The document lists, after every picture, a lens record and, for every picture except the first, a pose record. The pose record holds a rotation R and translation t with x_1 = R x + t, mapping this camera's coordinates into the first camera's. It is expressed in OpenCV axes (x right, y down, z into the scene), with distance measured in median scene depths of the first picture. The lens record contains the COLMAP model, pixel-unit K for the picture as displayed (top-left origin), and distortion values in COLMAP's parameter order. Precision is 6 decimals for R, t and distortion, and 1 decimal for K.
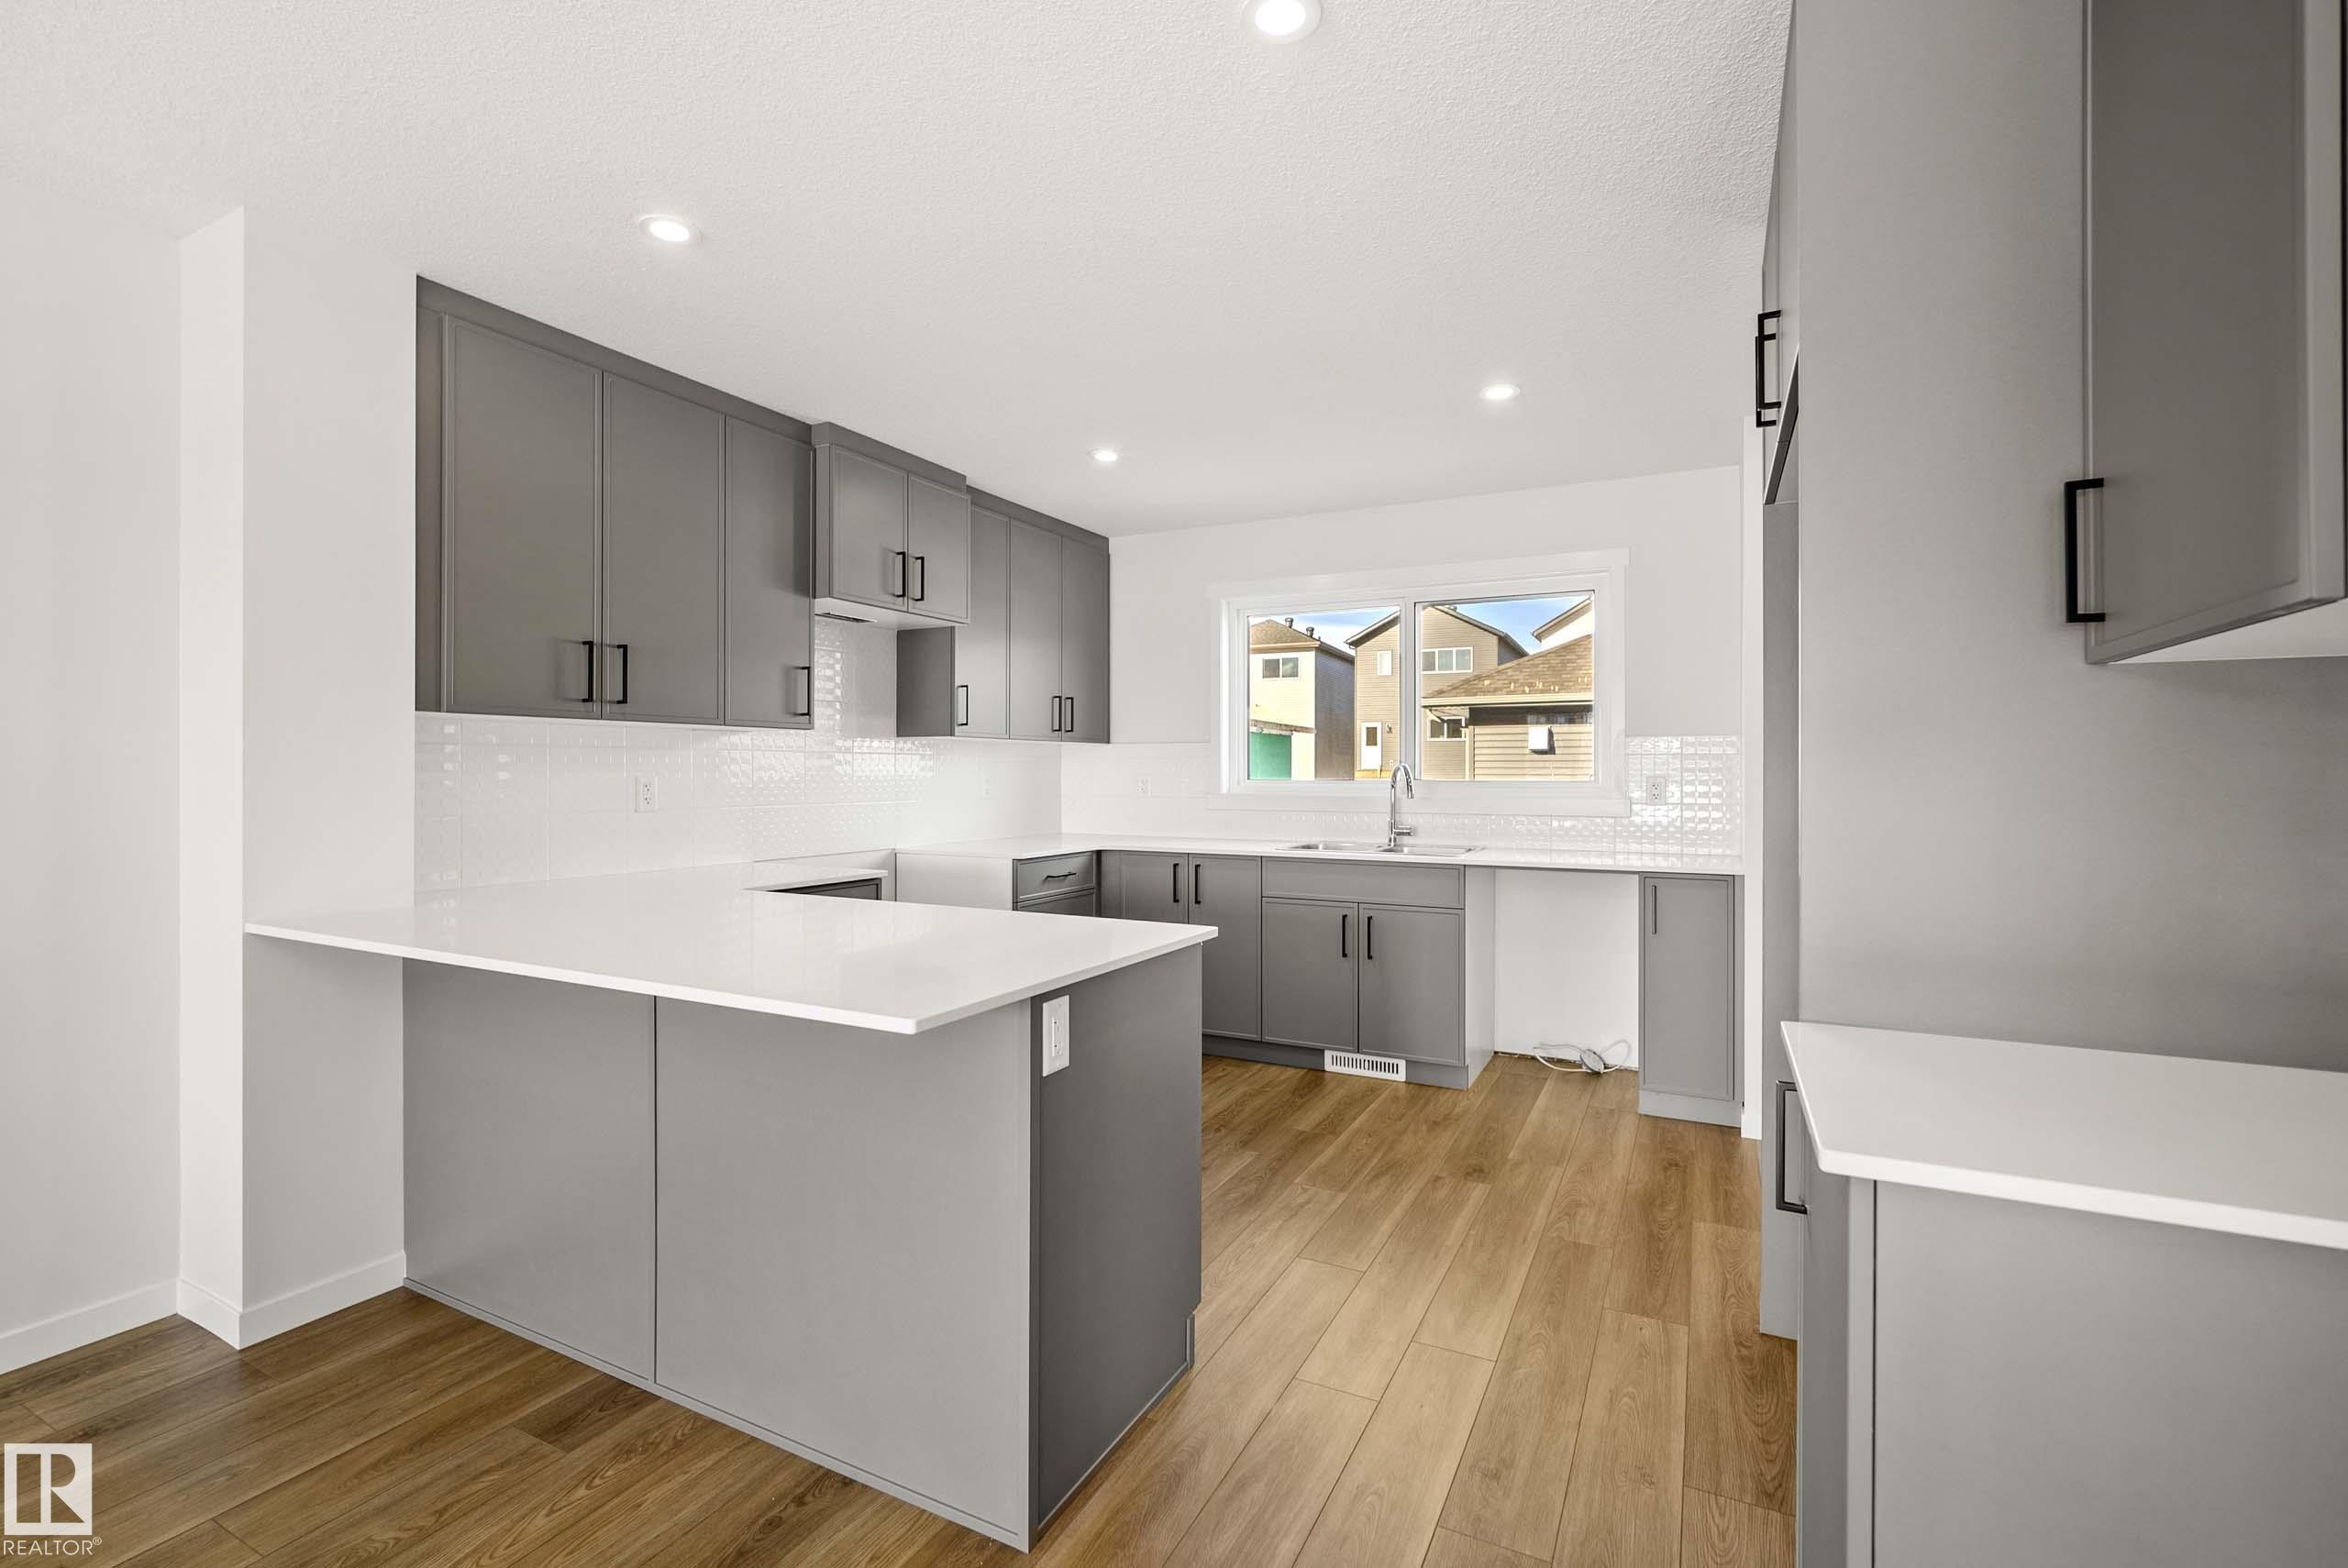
lens RADIAL K [[1049.1, 0, 1170.2], [0, 1049.1, 775.7], [0, 0, 1]] dist [-0.008429, 0.002323]
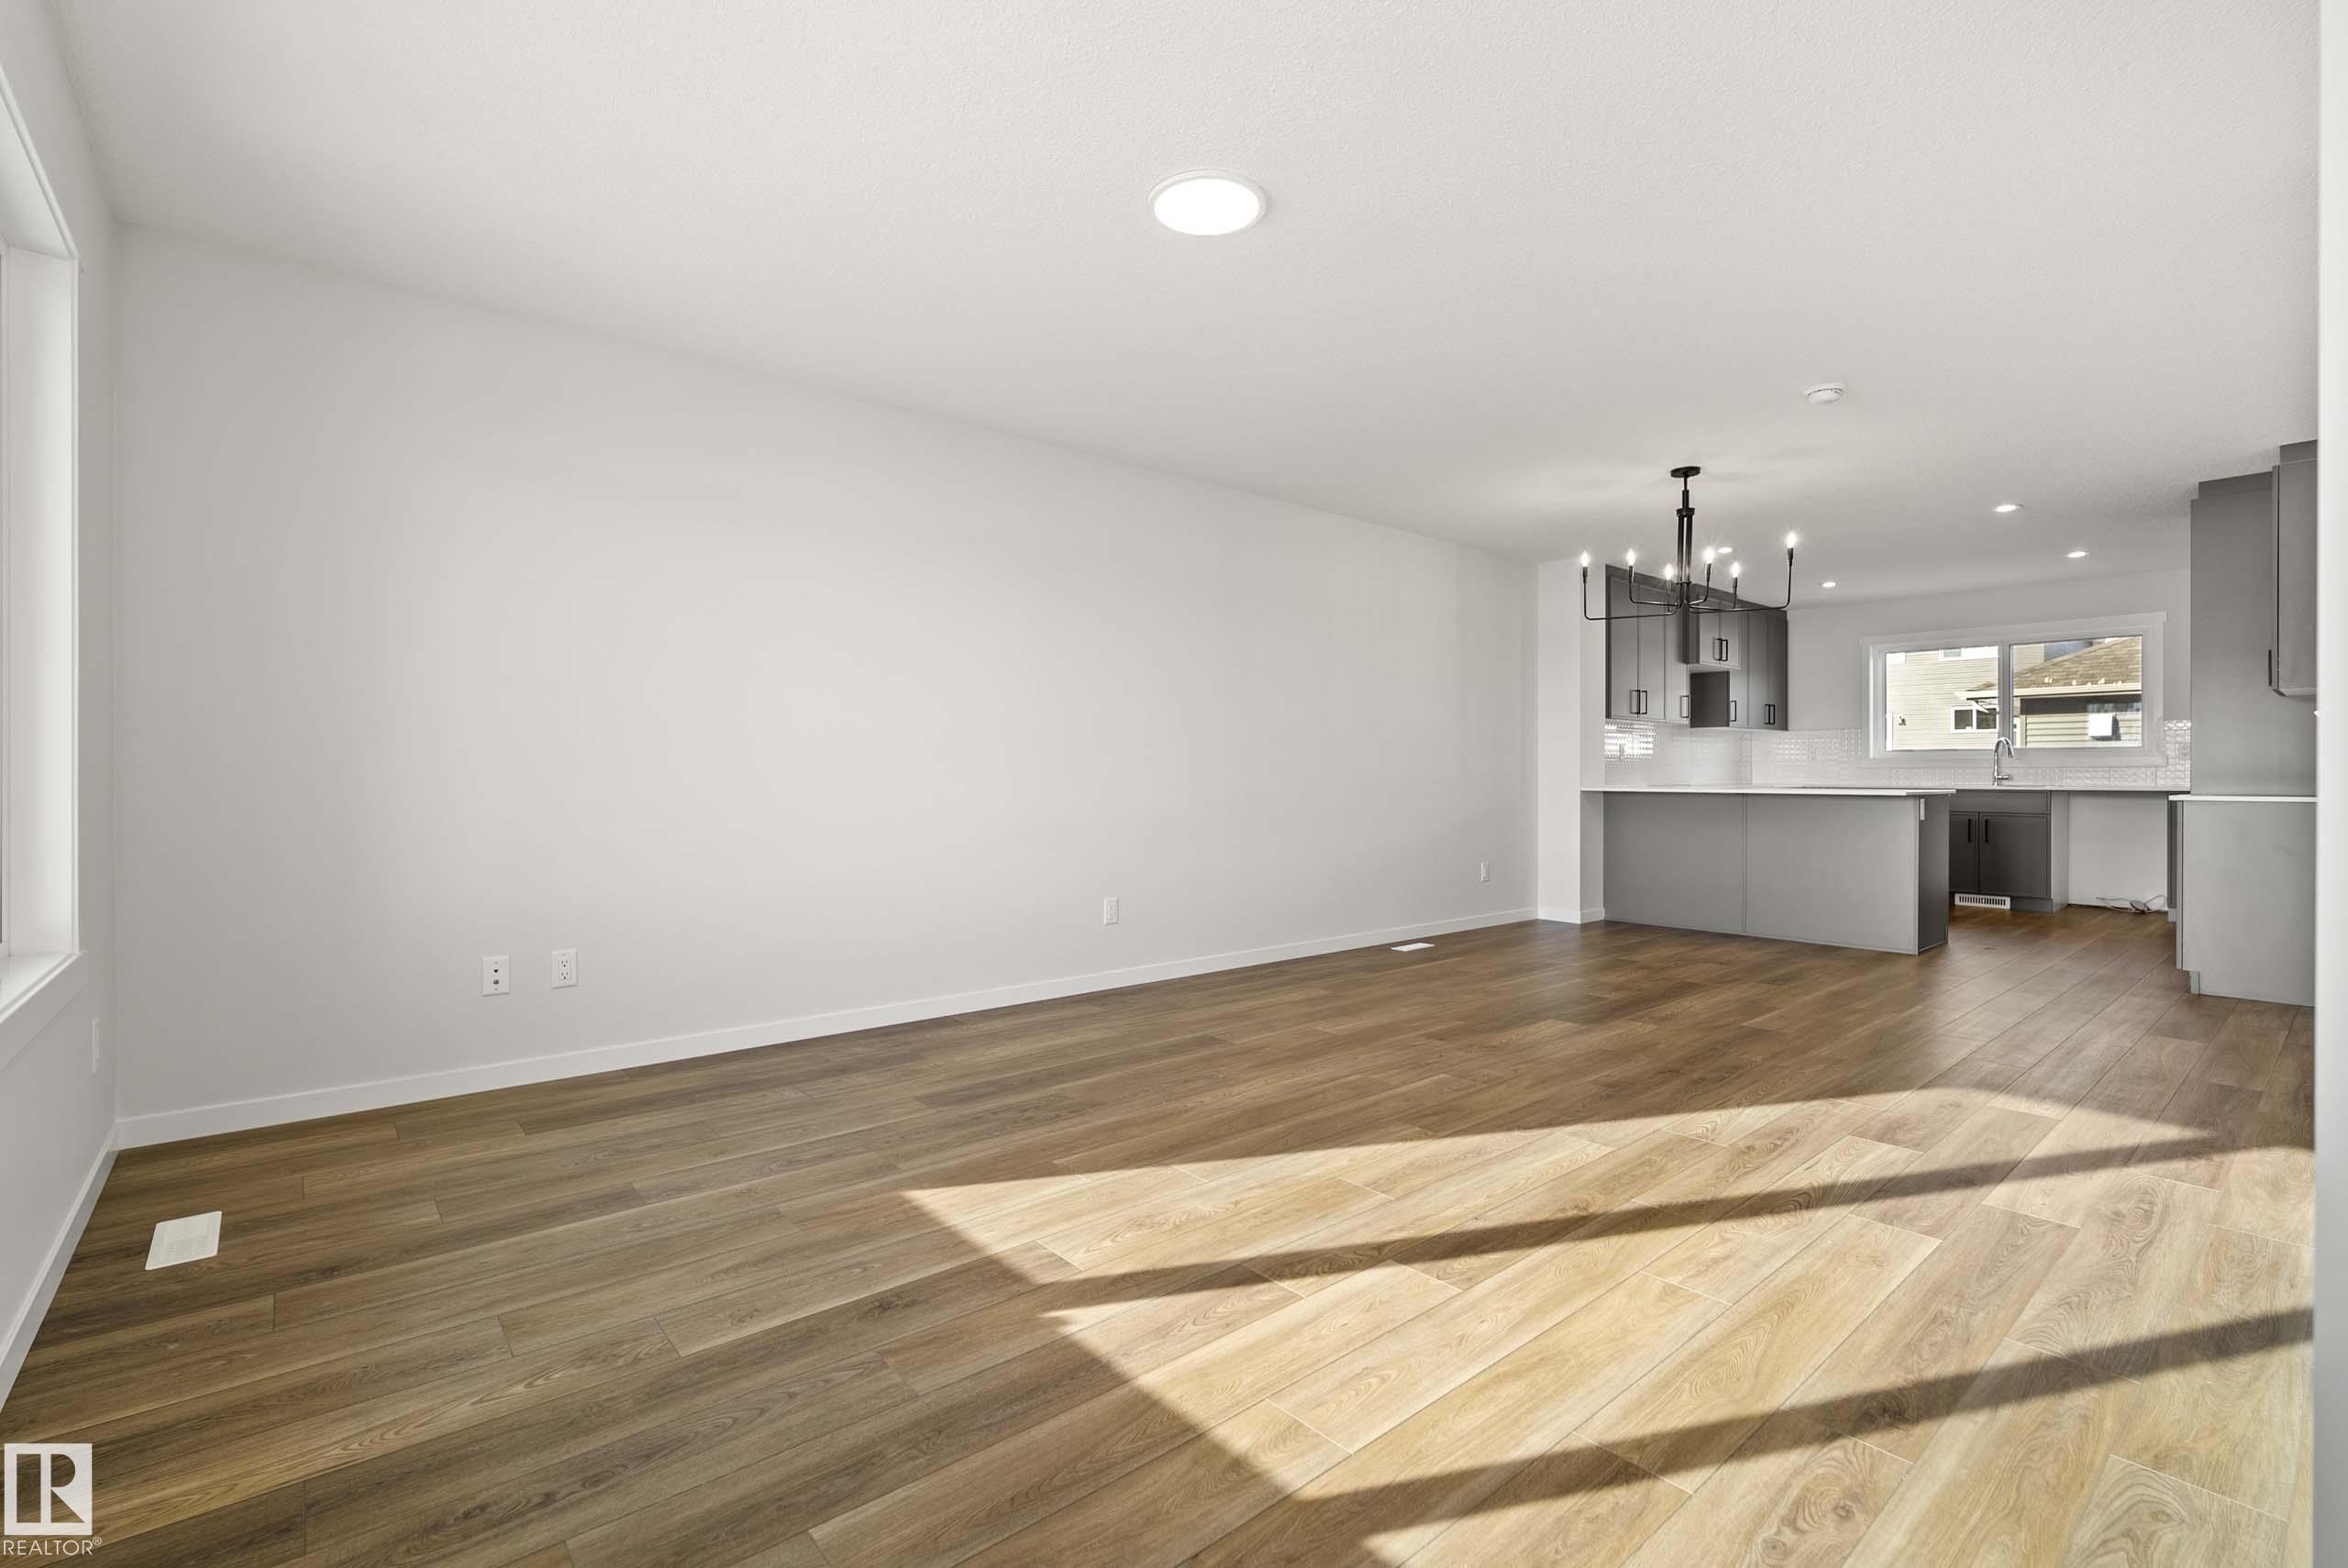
lens RADIAL K [[1049.1, 0, 1169.6], [0, 1049.1, 782.9], [0, 0, 1]] dist [-0.008429, 0.002323]
pose [[0.924647, 0.000746, -0.380823, -0.469189], [0.001180, 0.999988, 0.004825, 0.061772], [0.380822, -0.004911, 0.924635, -1.336513]]
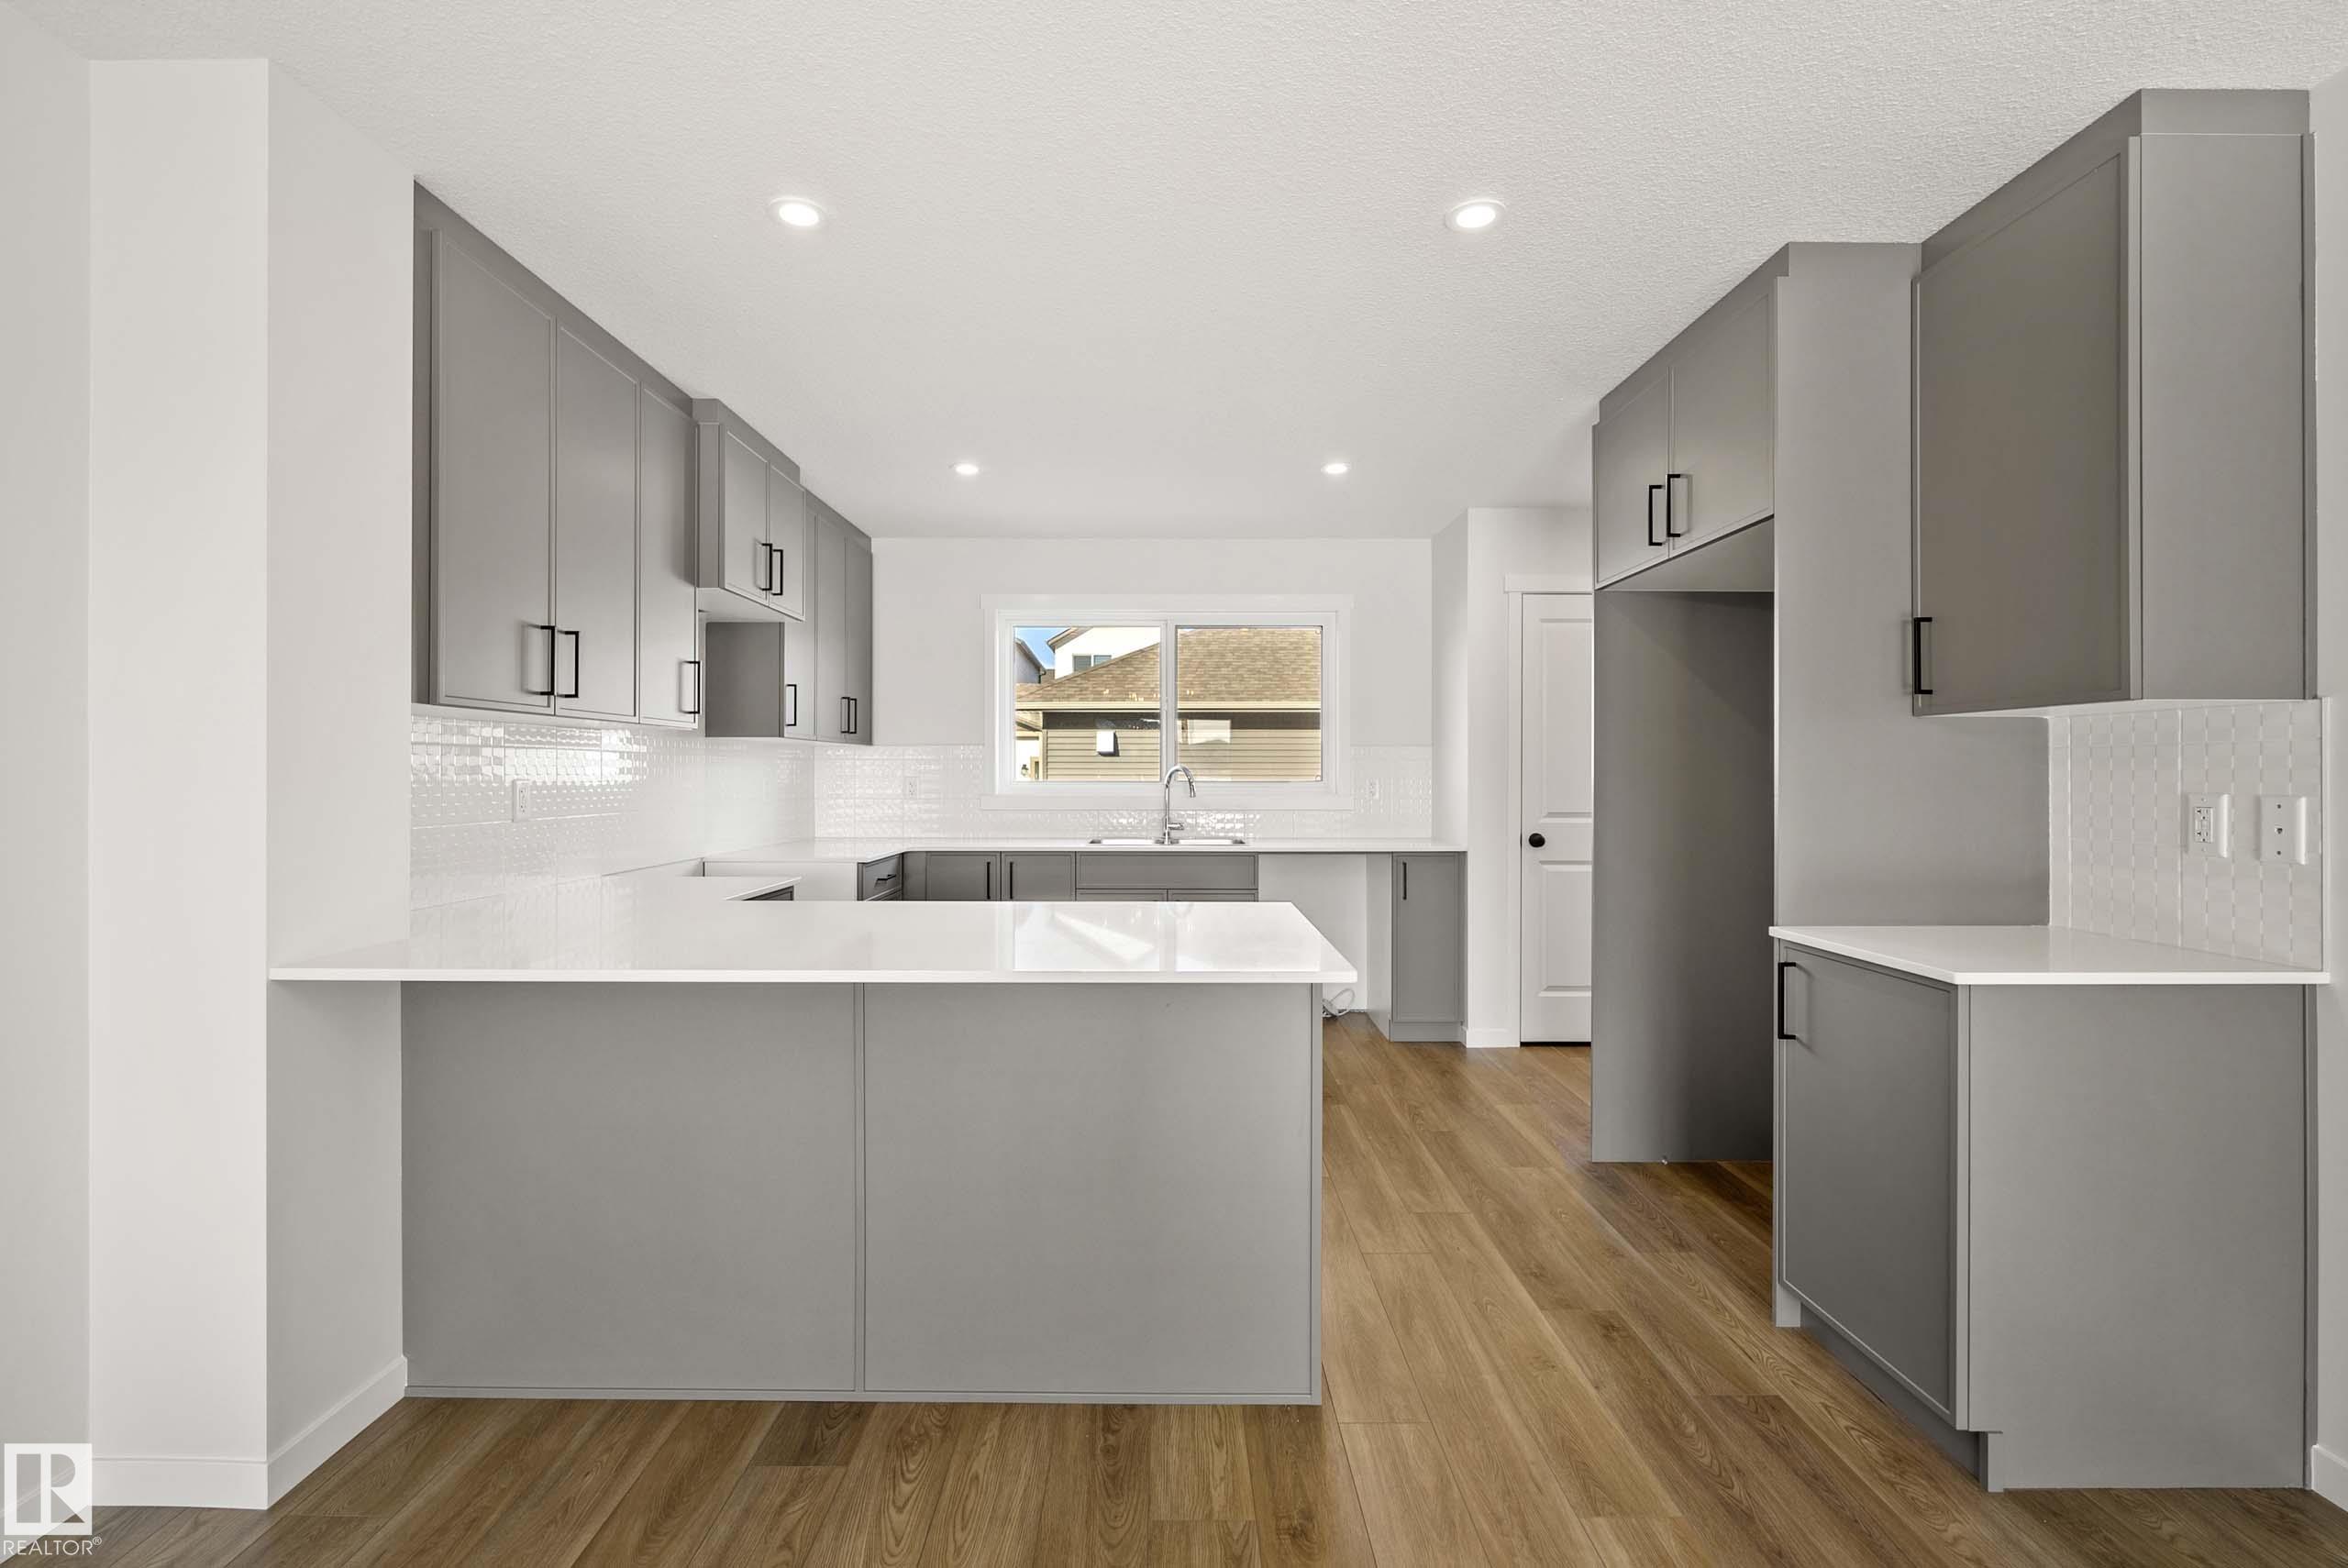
lens RADIAL K [[1049.1, 0, 1166.8], [0, 1049.1, 775.7], [0, 0, 1]] dist [-0.008429, 0.002323]
pose [[0.887419, -0.002053, 0.460958, -0.366785], [0.002267, 0.999997, 0.000089, -0.001794], [-0.460957, 0.000966, 0.887422, -0.008219]]
